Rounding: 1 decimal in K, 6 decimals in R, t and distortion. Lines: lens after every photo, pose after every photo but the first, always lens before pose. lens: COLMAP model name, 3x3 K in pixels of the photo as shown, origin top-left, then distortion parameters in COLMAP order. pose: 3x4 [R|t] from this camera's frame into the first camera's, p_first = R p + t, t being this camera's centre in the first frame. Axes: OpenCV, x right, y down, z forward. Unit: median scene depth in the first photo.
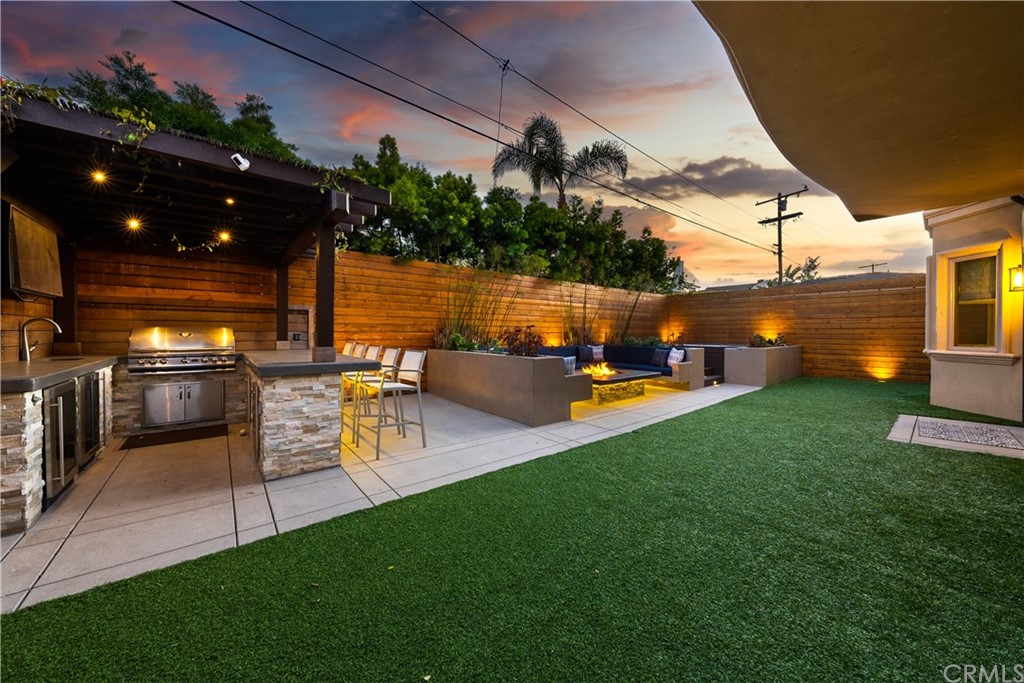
lens RADIAL K [[353.6, 0, 510.1], [0, 353.6, 337.1], [0, 0, 1]] dist [-0.005600, -0.000098]
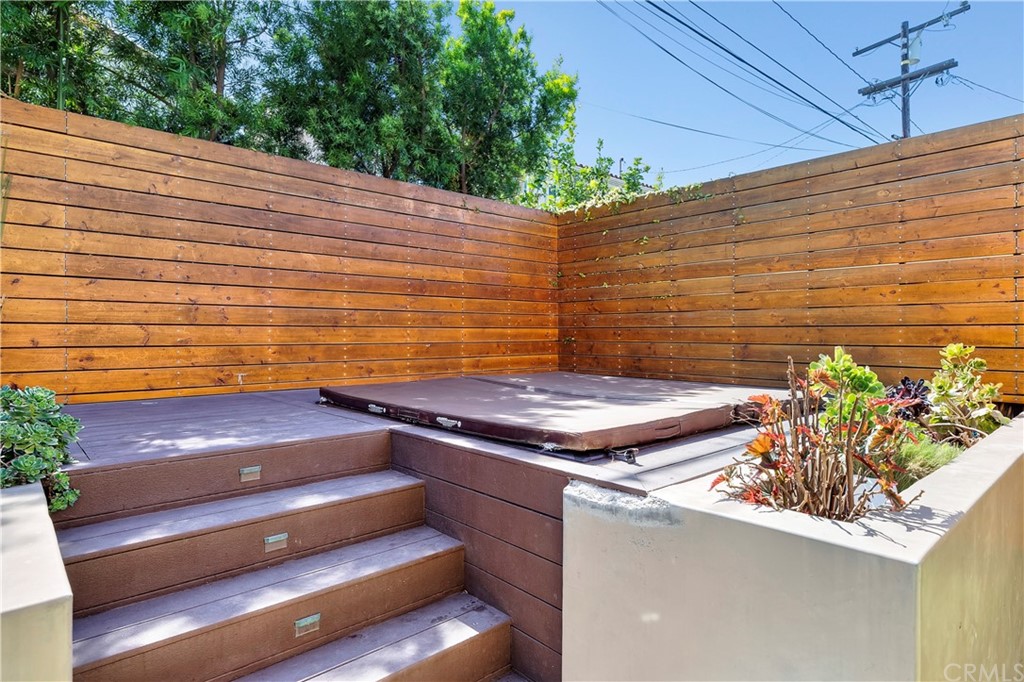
lens RADIAL K [[552.1, 0, 517.2], [0, 552.1, 329.1], [0, 0, 1]] dist [-0.001707, 0.002558]
pose [[0.998804, -0.003512, 0.048767, 0.992638], [0.004539, 0.999770, -0.020955, -0.029004], [-0.048682, 0.021151, 0.998590, 1.380127]]
